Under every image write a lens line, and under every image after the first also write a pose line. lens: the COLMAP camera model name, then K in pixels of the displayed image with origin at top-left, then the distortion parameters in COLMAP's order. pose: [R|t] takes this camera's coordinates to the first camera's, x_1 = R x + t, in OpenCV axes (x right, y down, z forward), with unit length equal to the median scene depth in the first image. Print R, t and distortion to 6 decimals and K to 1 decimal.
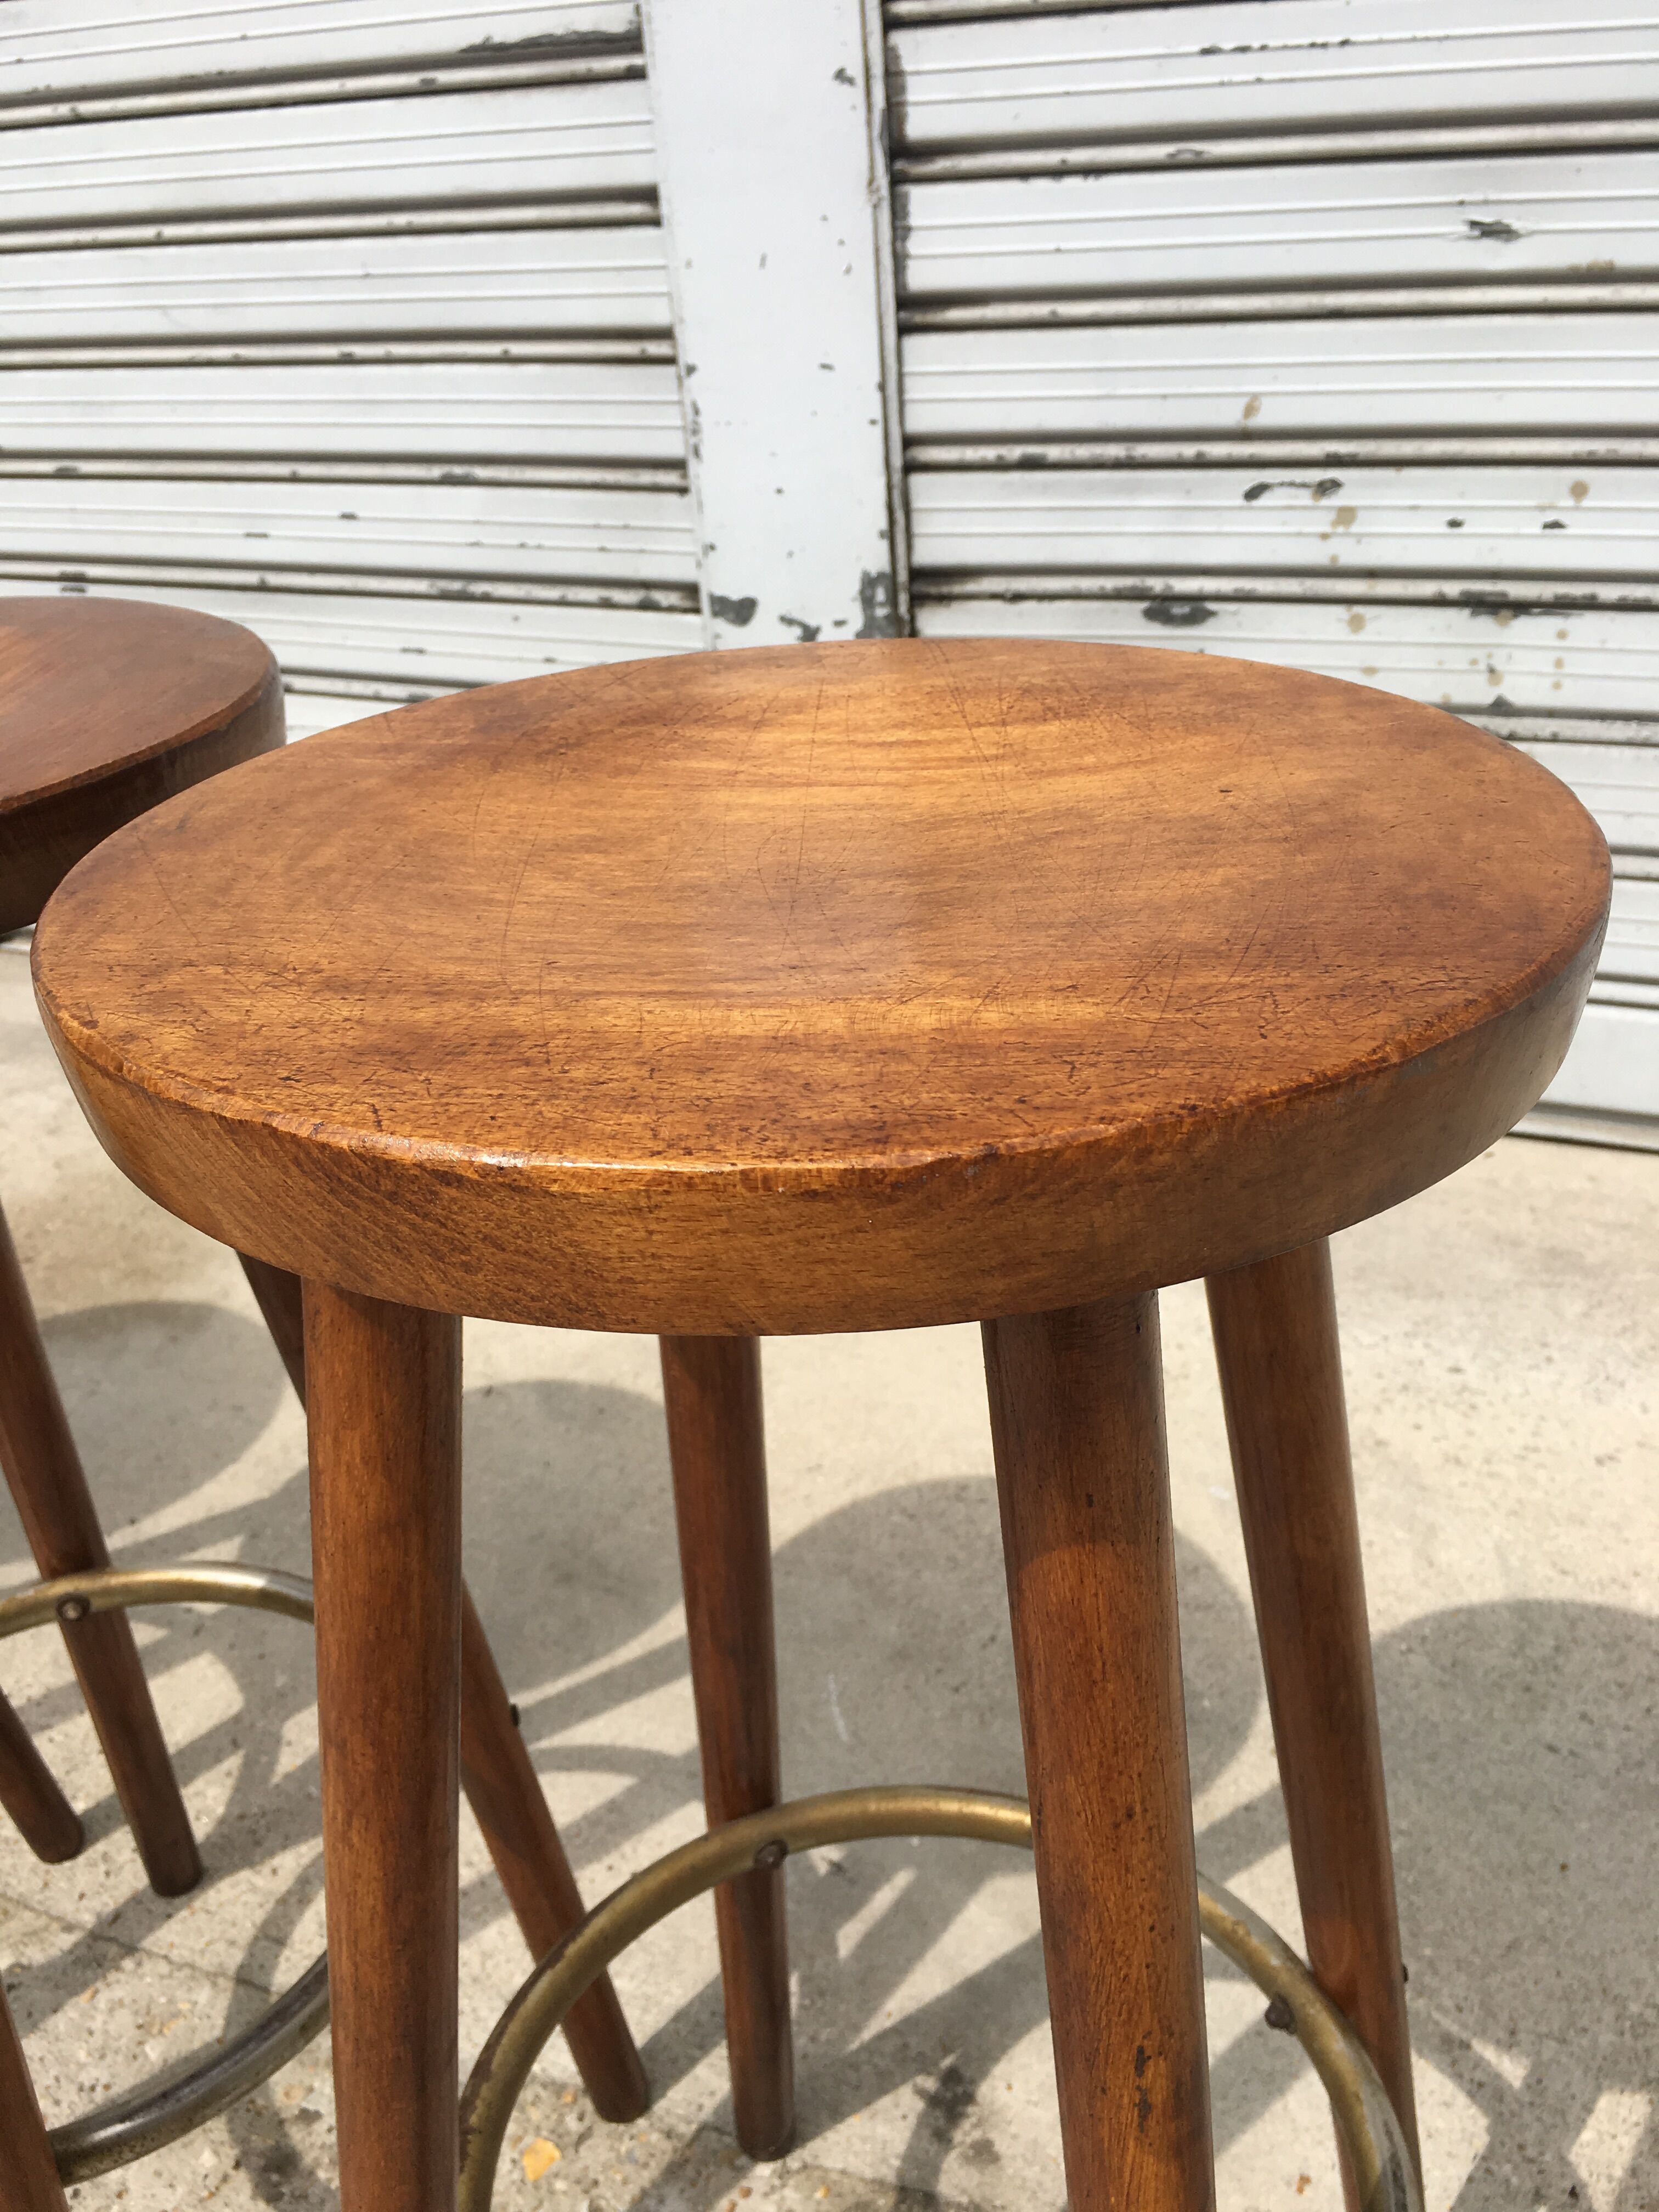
lens RADIAL K [[1882.6, 0, 814.1], [0, 1882.6, 1110.7], [0, 0, 1]] dist [0.093065, -0.137317]
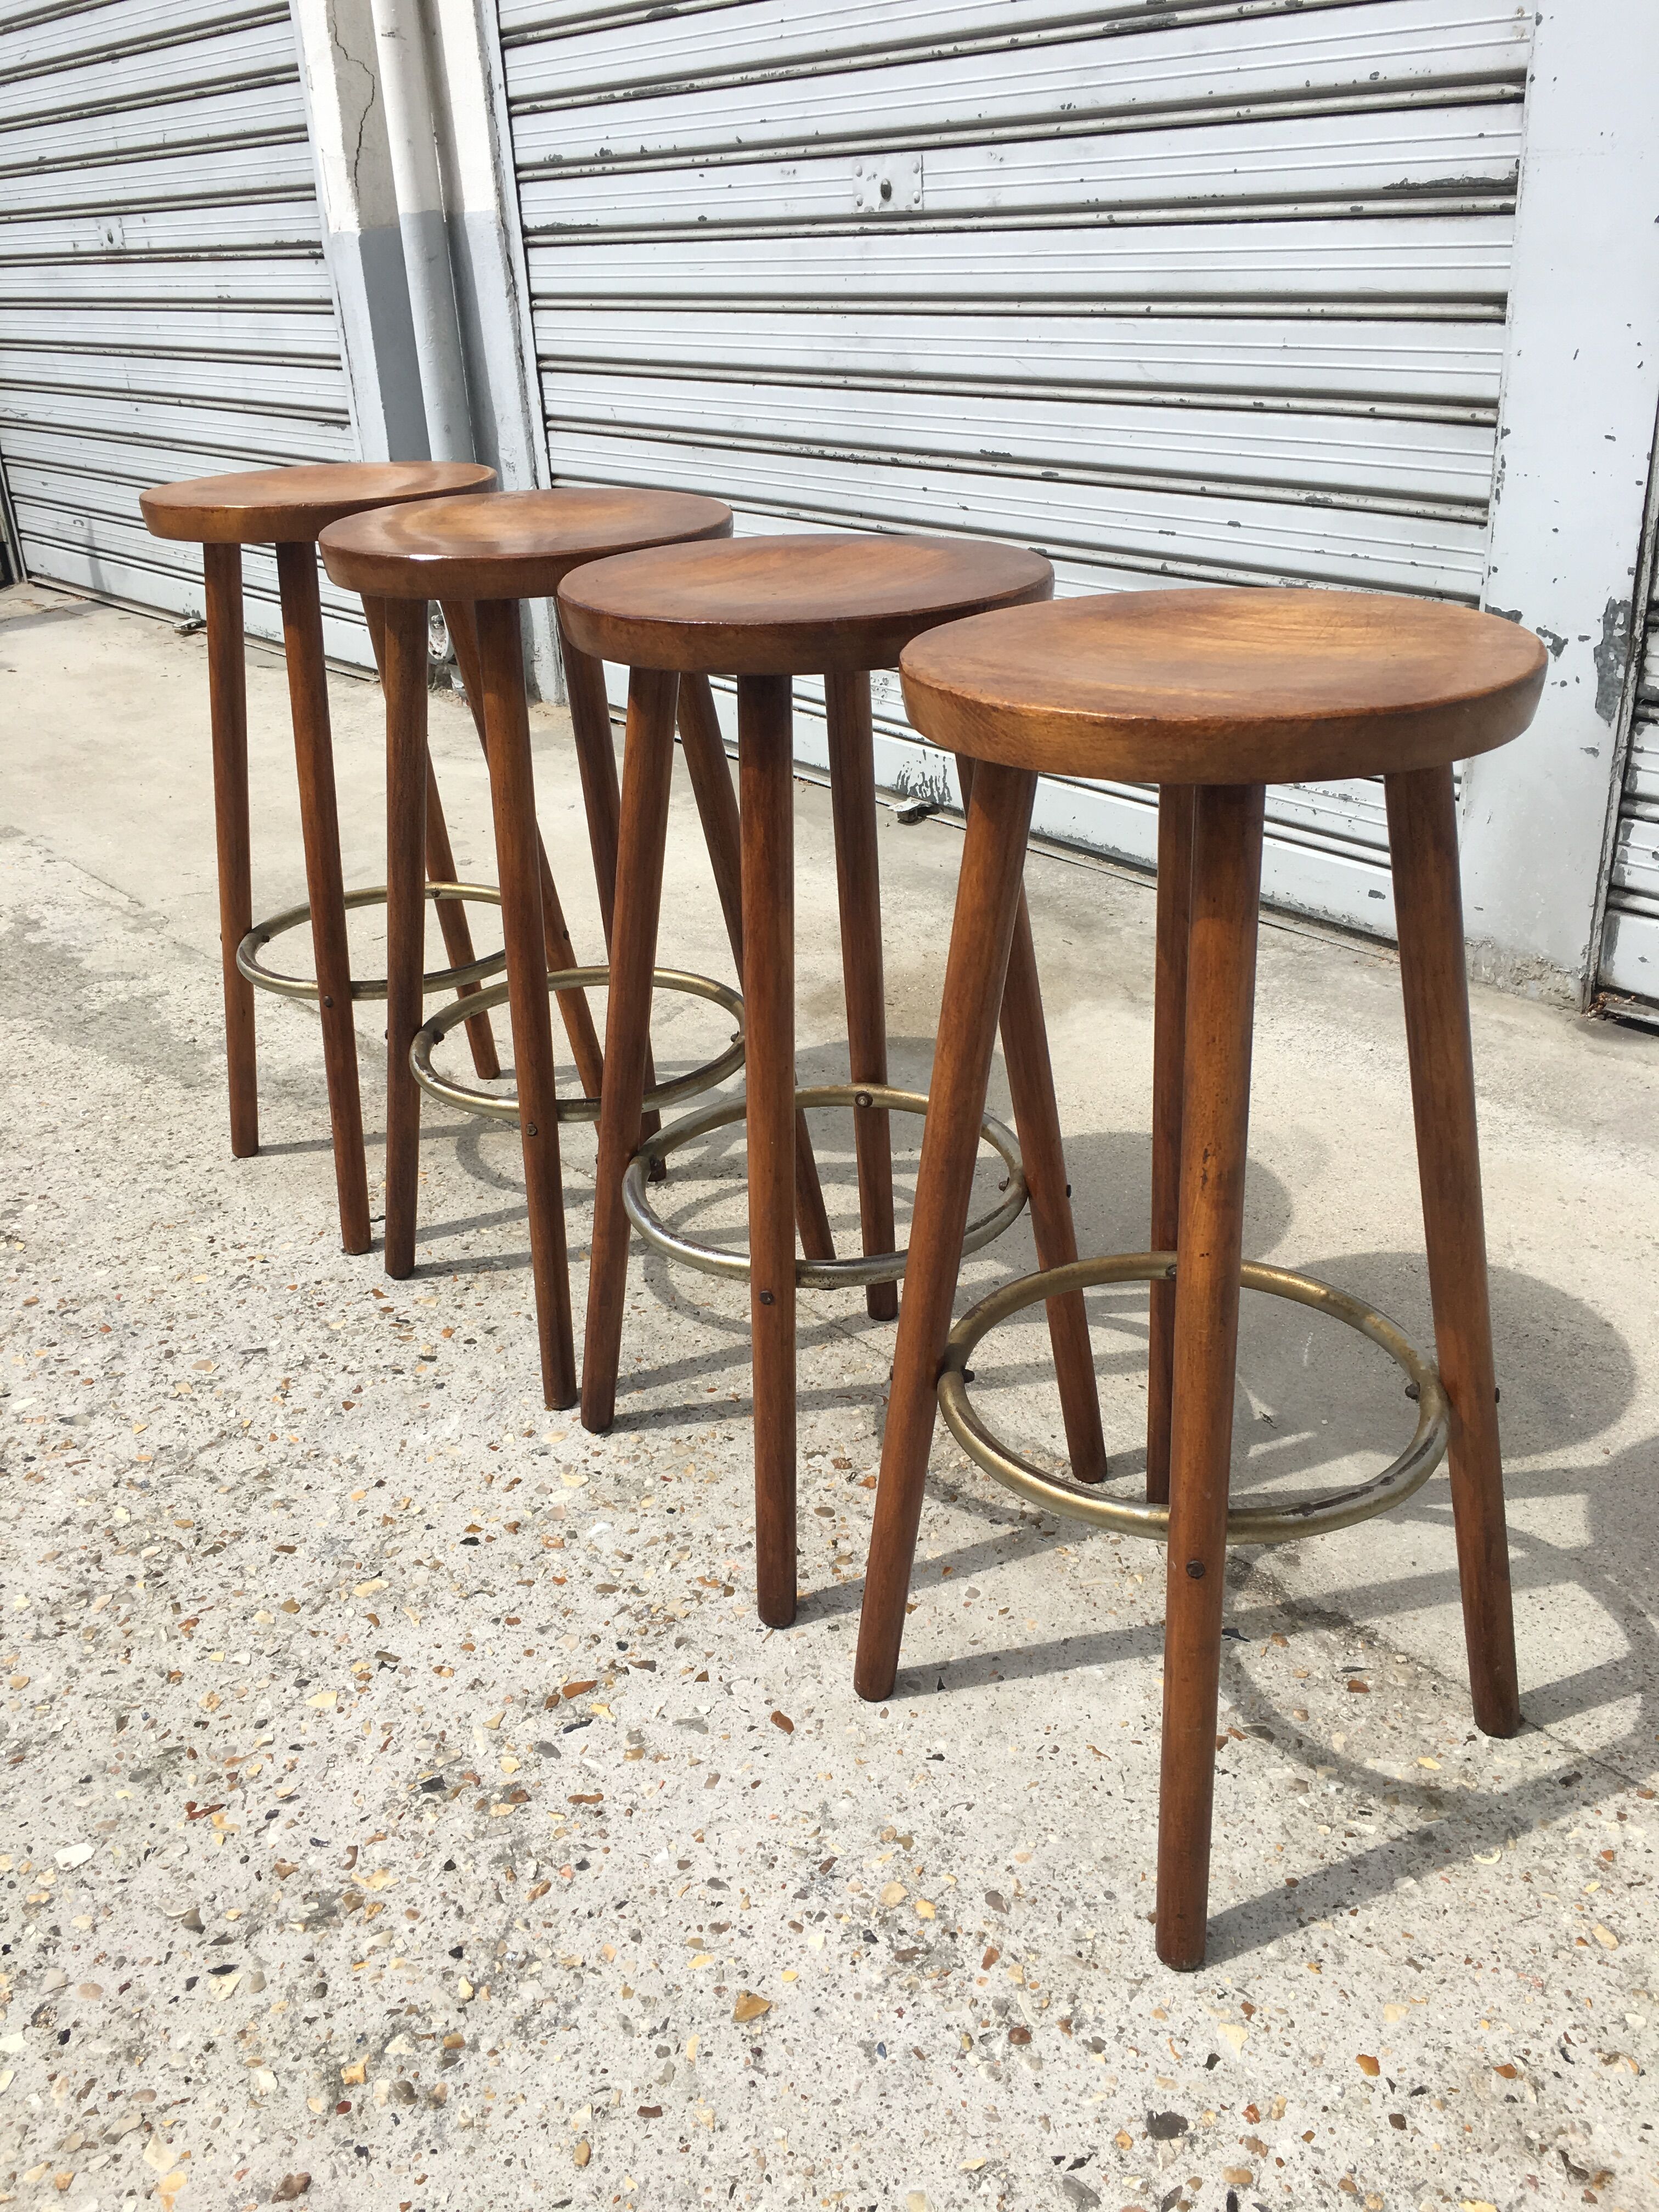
lens RADIAL K [[1882.6, 0, 823.2], [0, 1882.6, 1110.6], [0, 0, 1]] dist [0.093065, -0.137317]
pose [[0.876932, 0.223411, -0.425531, 0.197502], [-0.227036, 0.972939, 0.042934, 0.116138], [0.423608, 0.058961, 0.903925, -0.366174]]
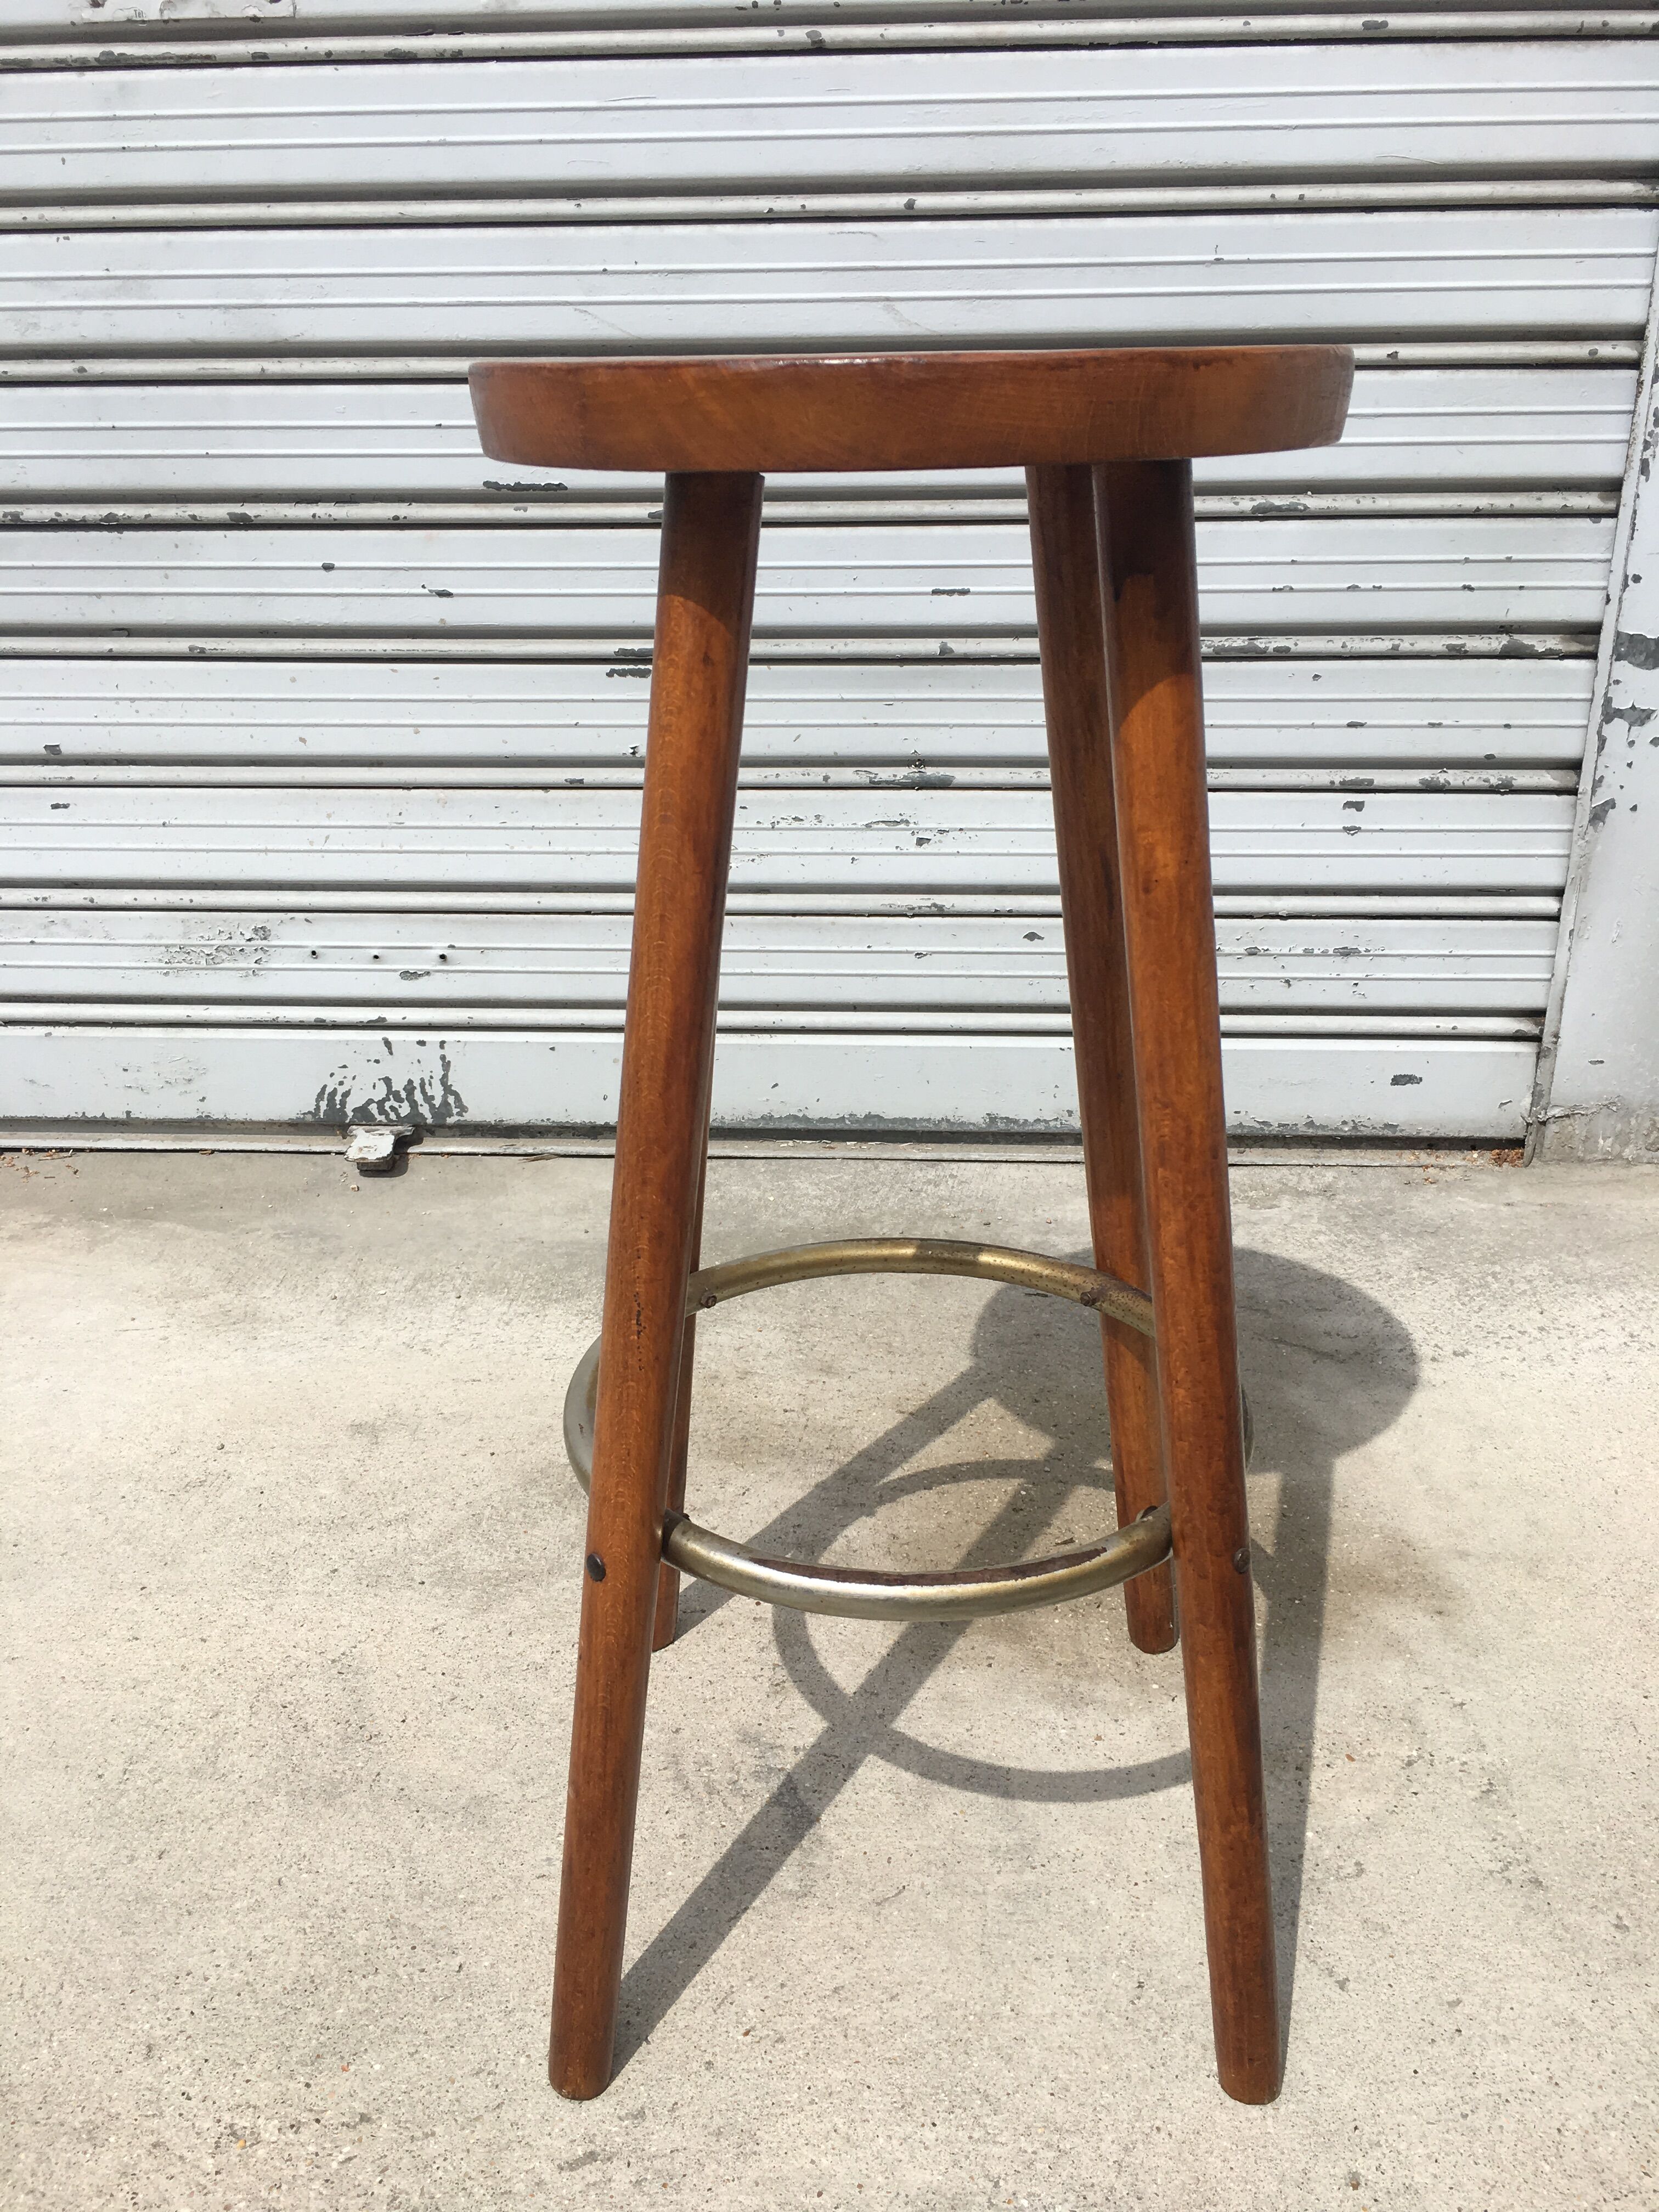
lens RADIAL K [[1882.6, 0, 812.1], [0, 1882.6, 1112.9], [0, 0, 1]] dist [0.093065, -0.137317]
pose [[0.935407, -0.096978, 0.340014, -0.805256], [0.123702, 0.990637, -0.057768, -0.060737], [-0.331228, 0.096097, 0.938645, 0.376201]]
